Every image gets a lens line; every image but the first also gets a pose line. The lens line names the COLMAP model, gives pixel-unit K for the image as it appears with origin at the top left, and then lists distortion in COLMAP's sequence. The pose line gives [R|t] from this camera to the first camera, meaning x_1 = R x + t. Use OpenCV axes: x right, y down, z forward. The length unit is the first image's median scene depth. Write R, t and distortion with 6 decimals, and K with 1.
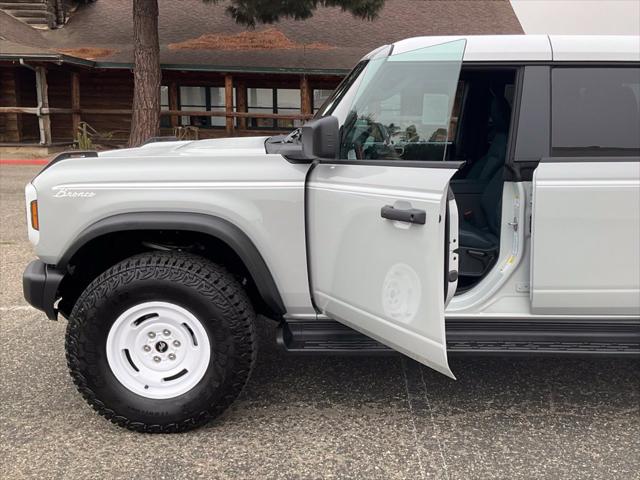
lens RADIAL K [[633.3, 0, 355.2], [0, 633.3, 230.6], [0, 0, 1]] dist [0.095727, -0.200030]
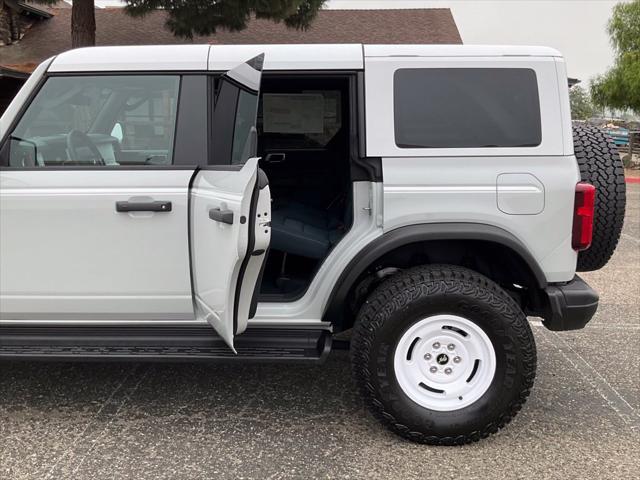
lens RADIAL K [[623.6, 0, 291.7], [0, 623.6, 216.8], [0, 0, 1]] dist [0.082570, -0.179723]
pose [[0.998390, -0.002930, -0.056640, 0.352731], [0.001198, 0.999531, -0.030599, -0.000365], [0.056703, 0.030482, 0.997926, 0.010109]]
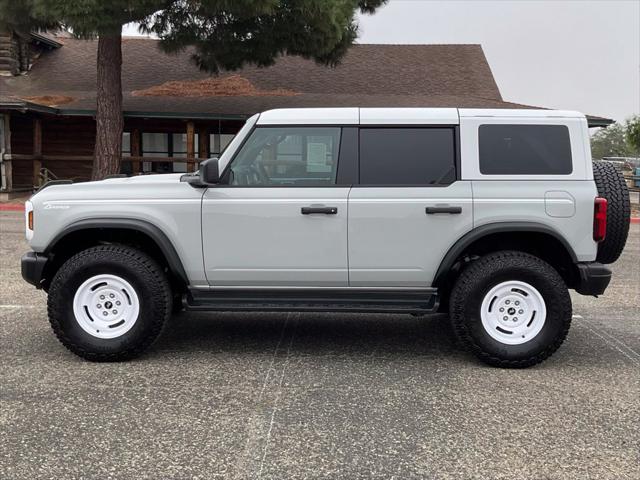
lens RADIAL K [[710.7, 0, 319.0], [0, 710.7, 222.9], [0, 0, 1]] dist [0.112255, -0.246906]
pose [[0.999651, 0.000869, -0.026410, 0.181463], [-0.003337, 0.995609, -0.093551, 0.102688], [0.026213, 0.093606, 0.995264, -0.527169]]
